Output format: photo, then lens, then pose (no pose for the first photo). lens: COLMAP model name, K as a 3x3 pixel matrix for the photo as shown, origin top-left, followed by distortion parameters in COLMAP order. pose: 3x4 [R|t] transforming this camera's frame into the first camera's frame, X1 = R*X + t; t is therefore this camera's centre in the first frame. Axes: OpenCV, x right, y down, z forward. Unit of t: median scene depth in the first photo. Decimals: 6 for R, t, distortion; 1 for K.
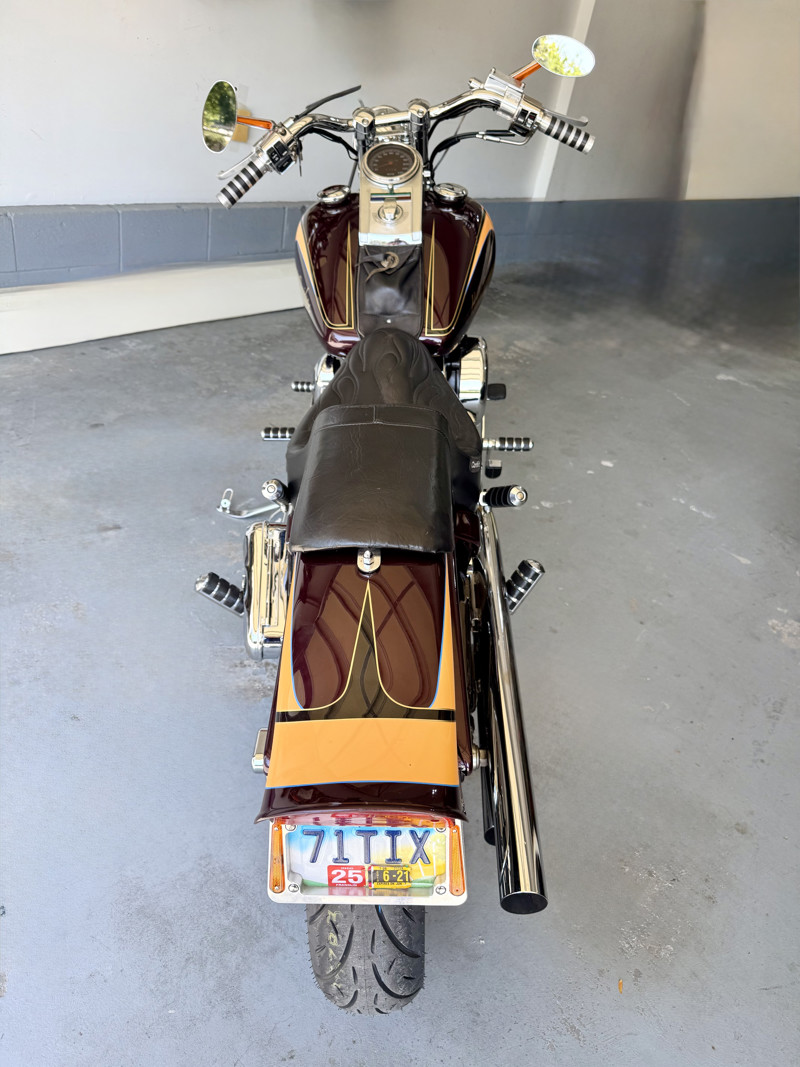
lens RADIAL K [[766.7, 0, 400.0], [0, 766.7, 533.5], [0, 0, 1]] dist [0.003524, -0.005604]
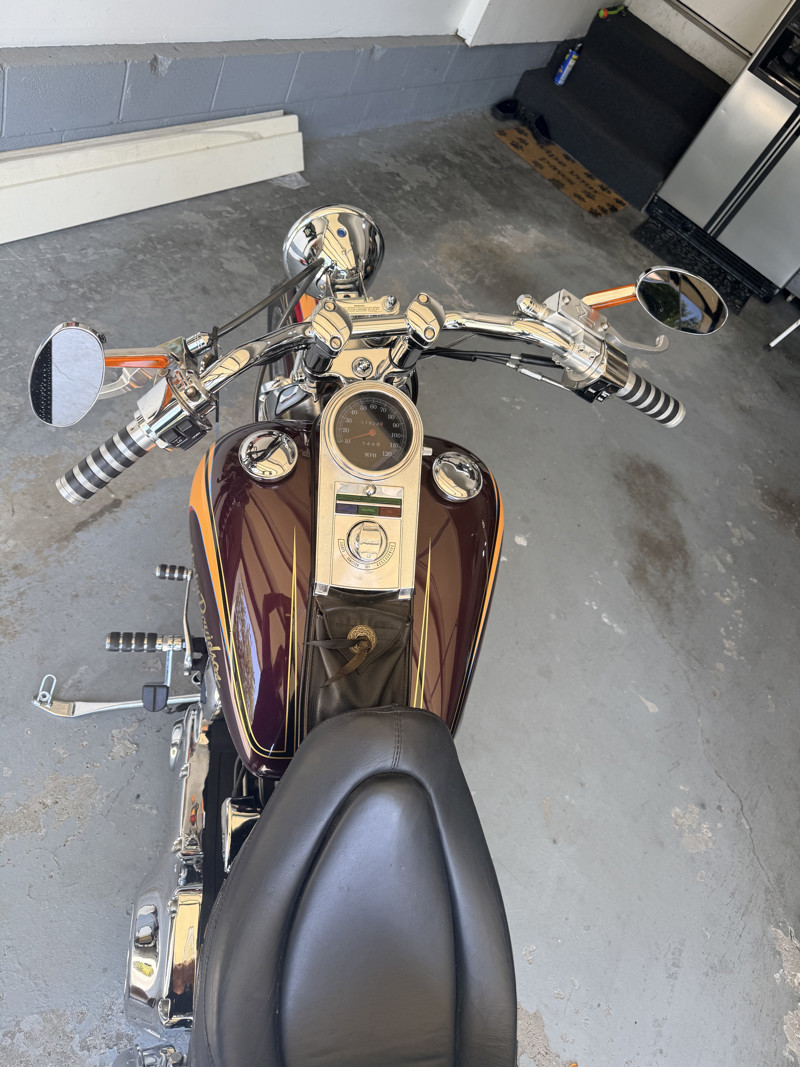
lens RADIAL K [[767.8, 0, 428.7], [0, 767.8, 533.3], [0, 0, 1]] dist [0.103556, -0.262255]
pose [[0.956485, 0.066729, 0.284048, -0.087412], [-0.151391, 0.945705, 0.287617, -0.377582], [-0.249434, -0.318104, 0.914654, 0.263324]]
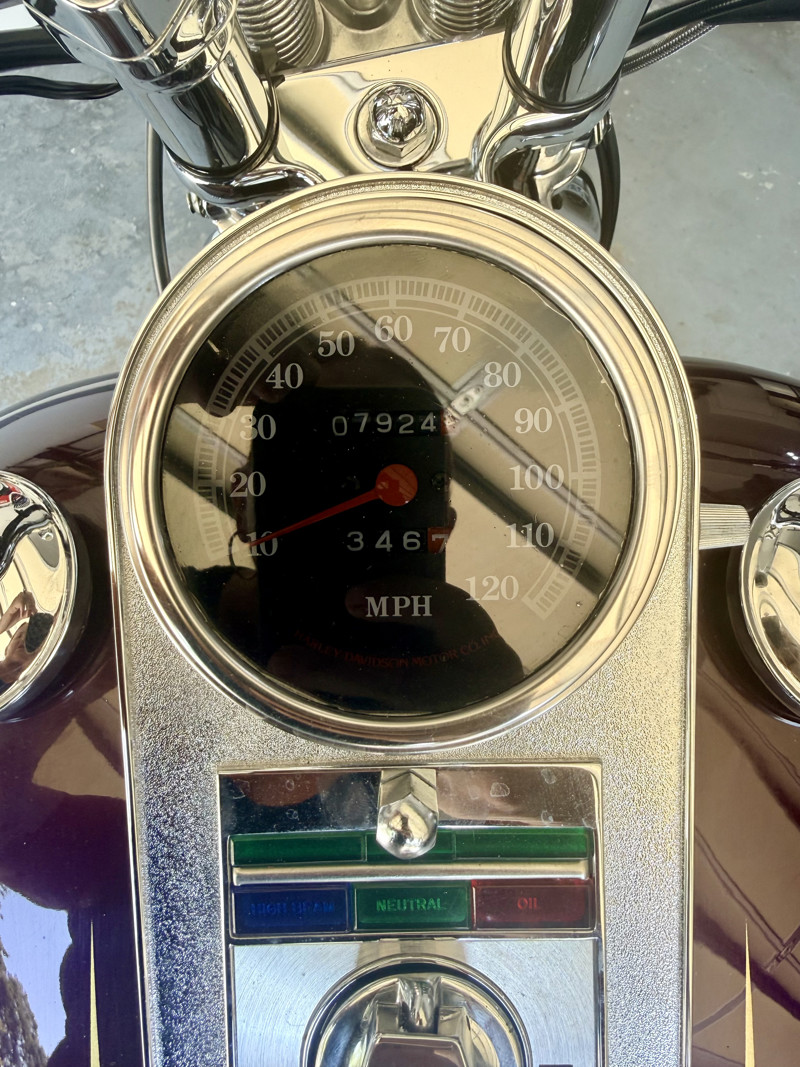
lens RADIAL K [[813.7, 0, 396.2], [0, 813.7, 482.8], [0, 0, 1]] dist [0.002017, -0.044349]
pose [[0.999306, -0.030633, 0.021200, -0.011553], [0.017753, 0.891885, 0.451914, -0.343024], [-0.032752, -0.451224, 0.891809, 0.568942]]
